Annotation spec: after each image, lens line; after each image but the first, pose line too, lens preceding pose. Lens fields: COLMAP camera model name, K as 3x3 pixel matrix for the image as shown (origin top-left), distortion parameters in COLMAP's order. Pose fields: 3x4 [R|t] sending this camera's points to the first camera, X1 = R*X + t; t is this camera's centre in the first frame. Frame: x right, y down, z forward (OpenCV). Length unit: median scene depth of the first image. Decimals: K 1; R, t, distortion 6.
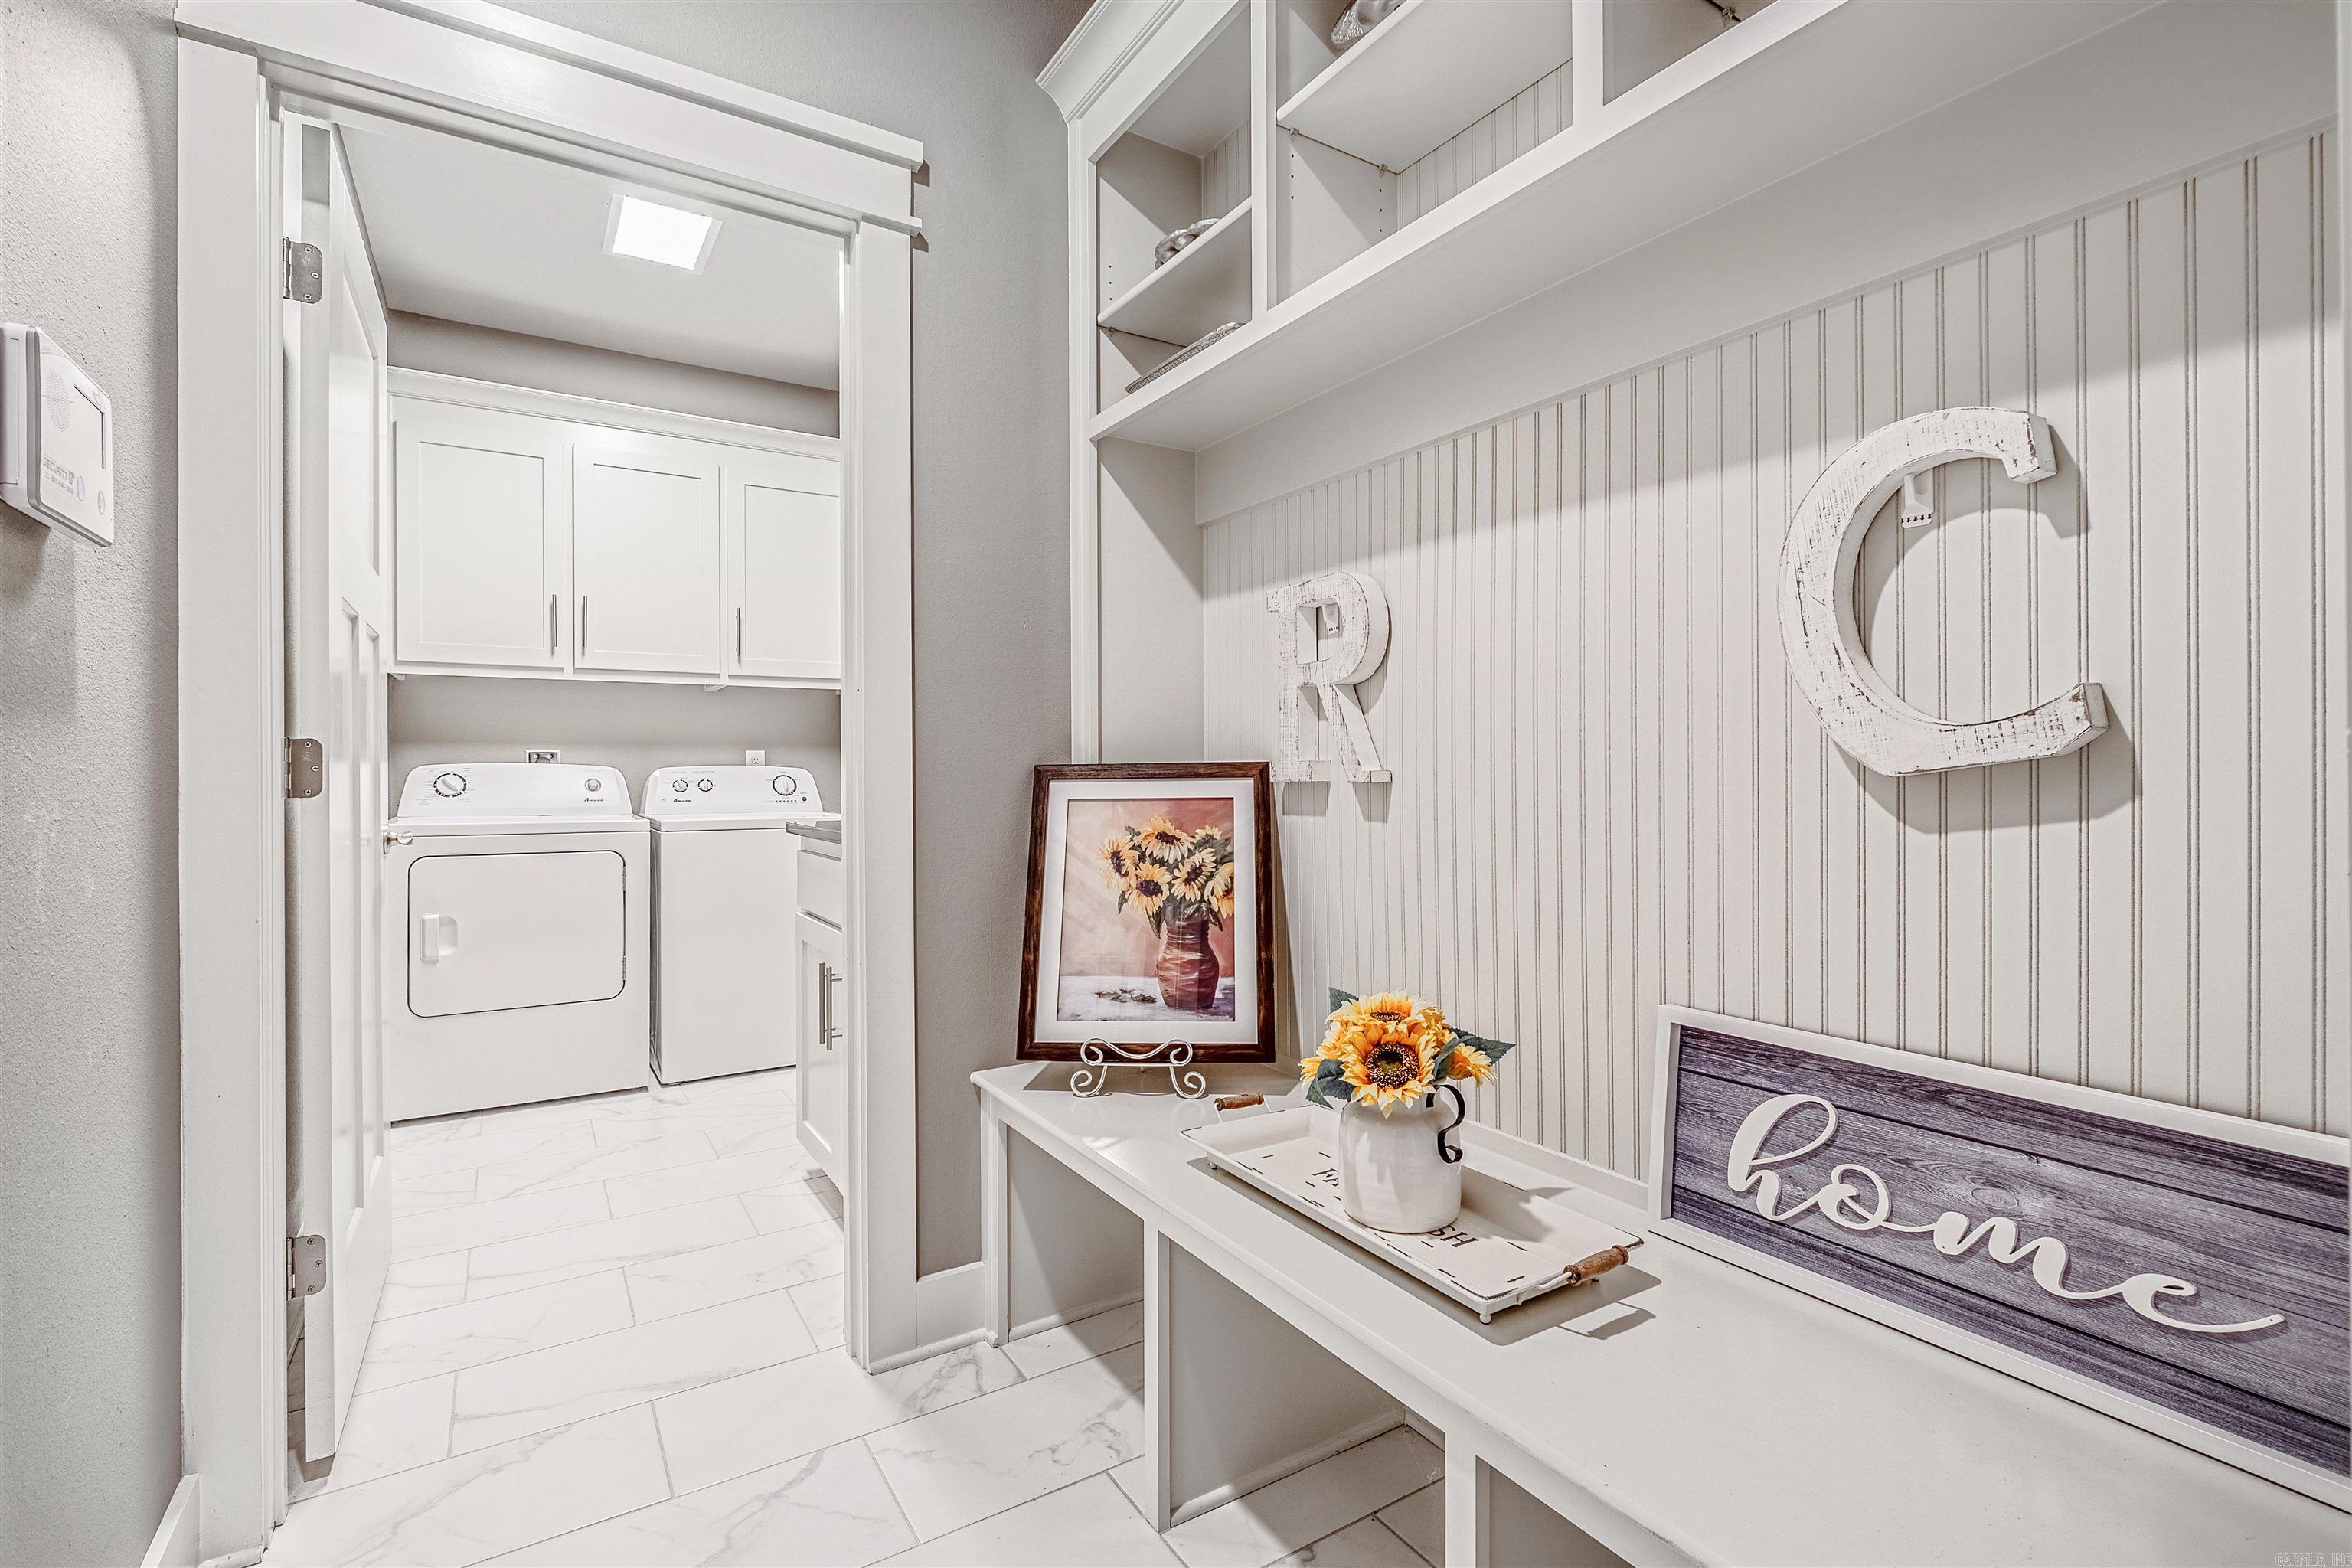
lens RADIAL K [[1038.8, 0, 1175.8], [0, 1038.8, 776.4], [0, 0, 1]] dist [-0.000245, -0.000032]
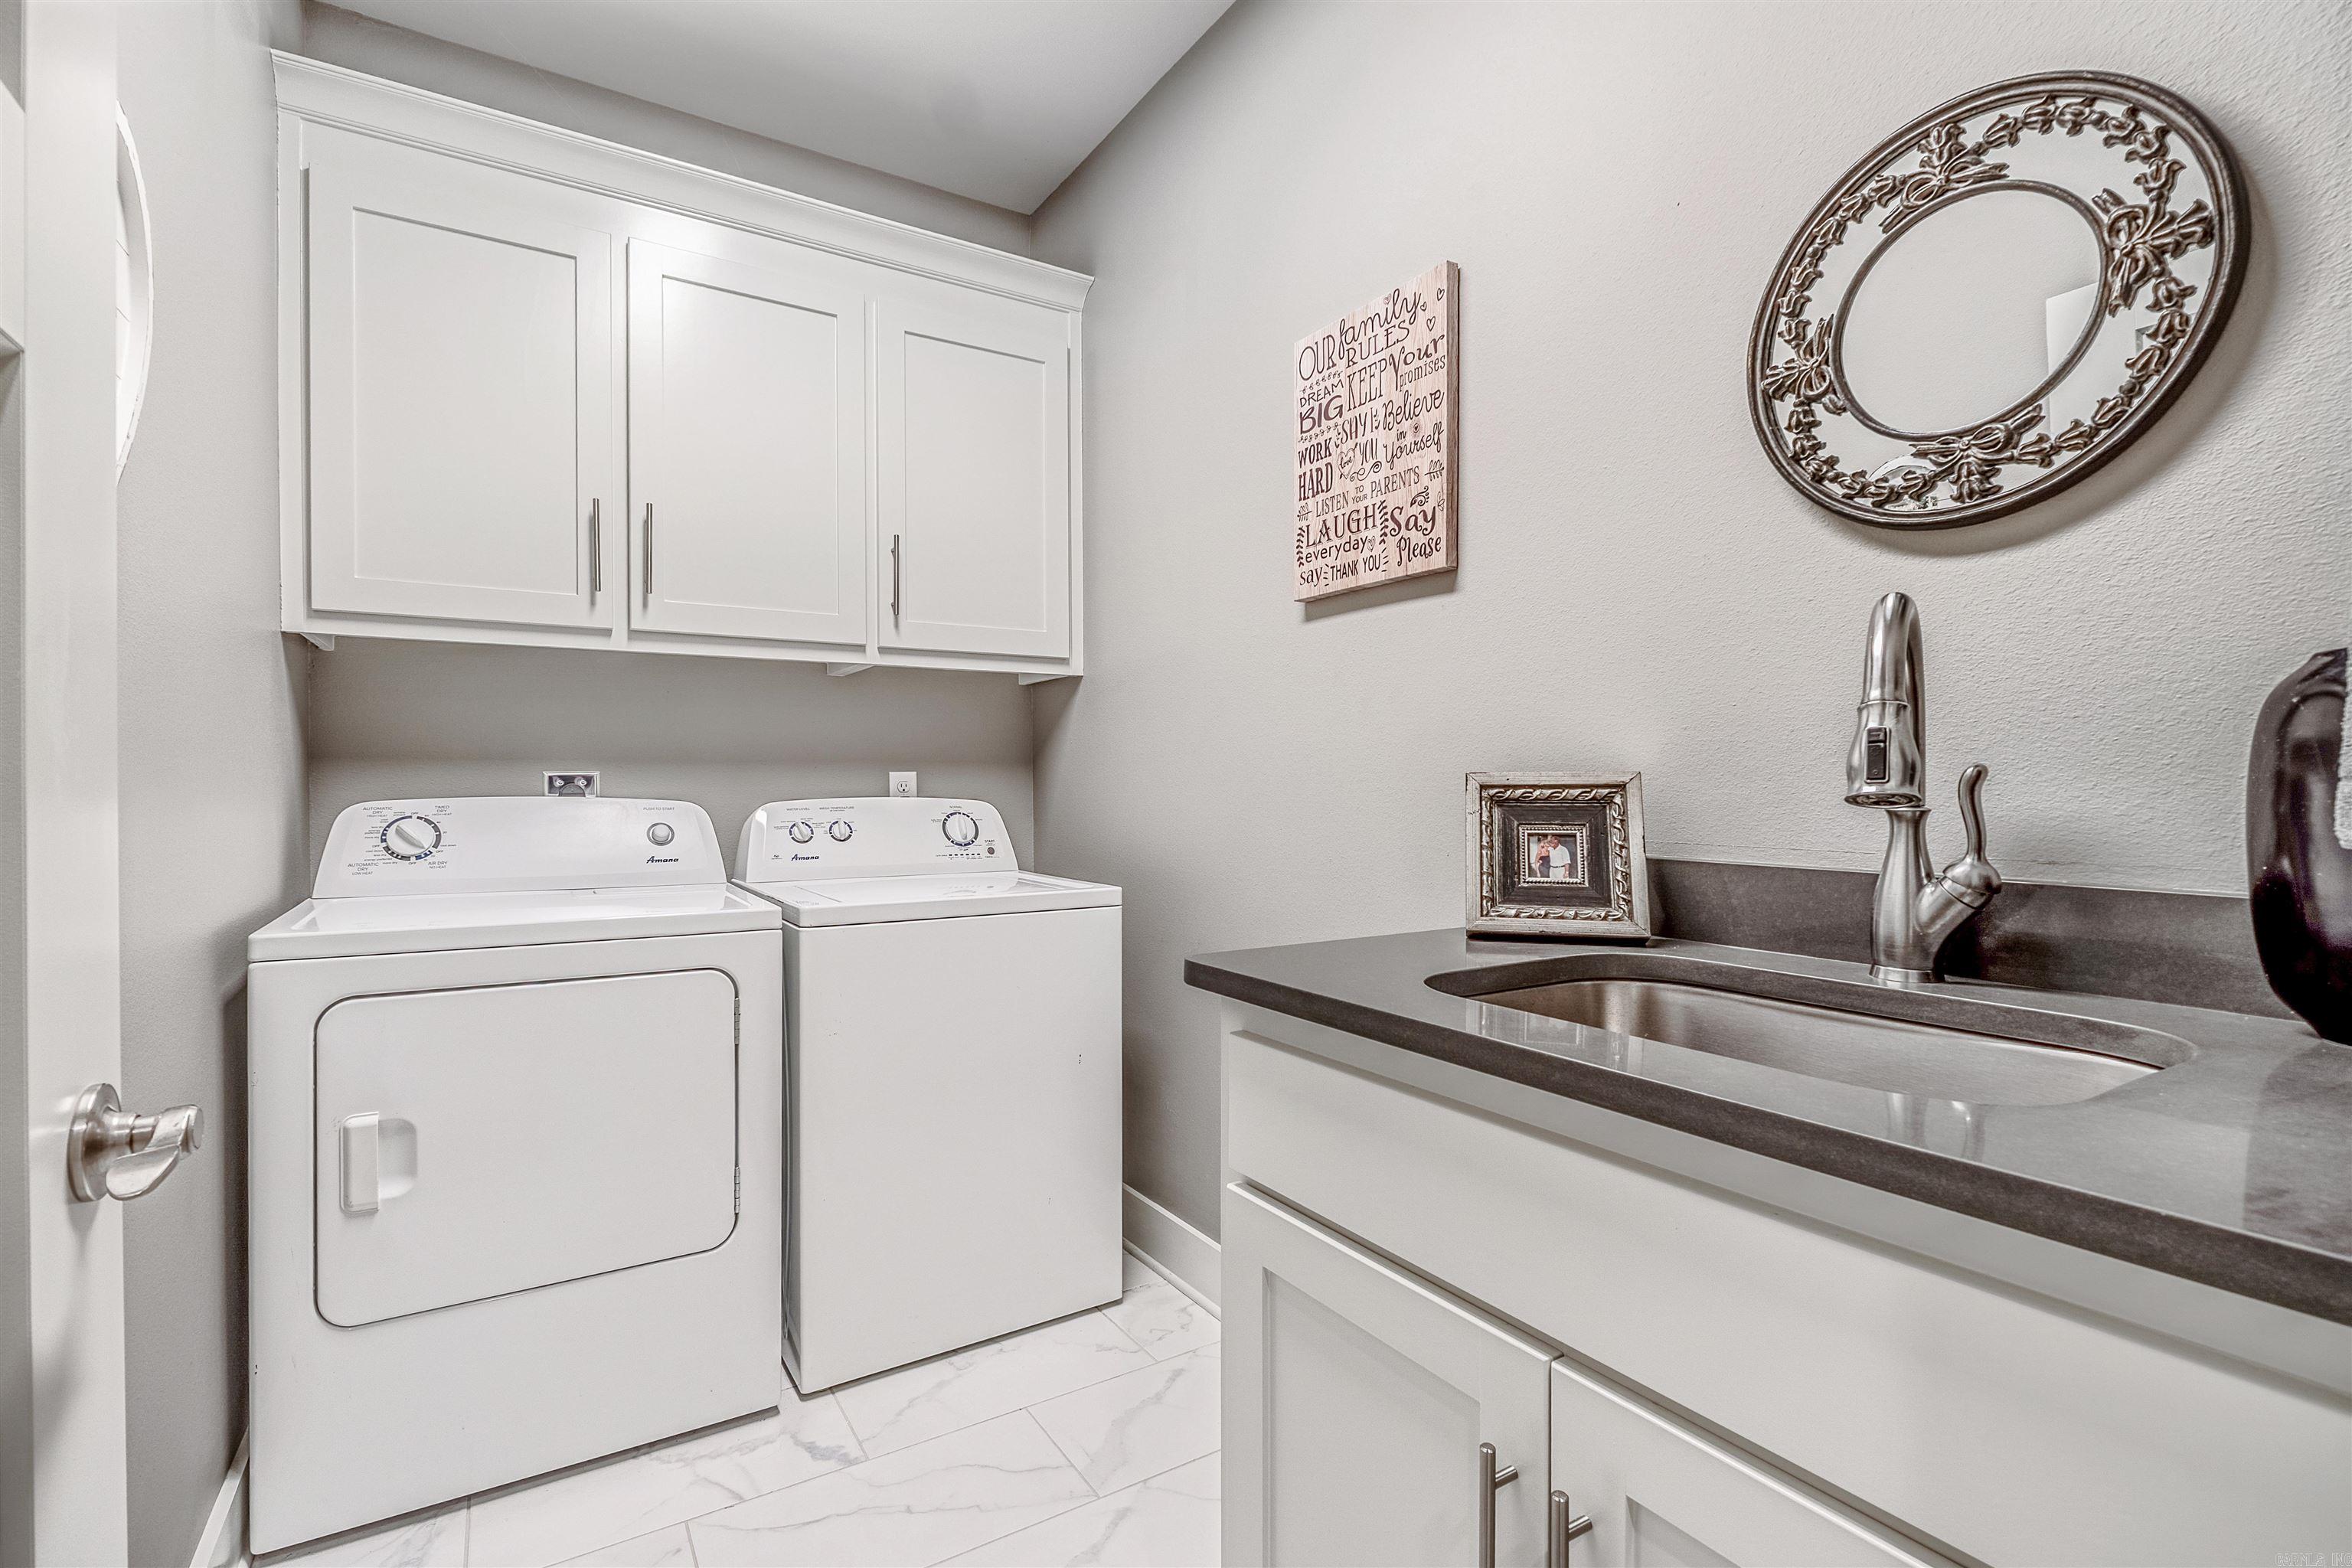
lens RADIAL K [[1062.0, 0, 1176.9], [0, 1062.0, 793.2], [0, 0, 1]] dist [-0.001000, -0.000436]
pose [[0.999968, 0.001293, -0.007859, -0.273563], [-0.001254, 0.999987, 0.004939, -0.017809], [0.007865, -0.004929, 0.999957, 0.418133]]
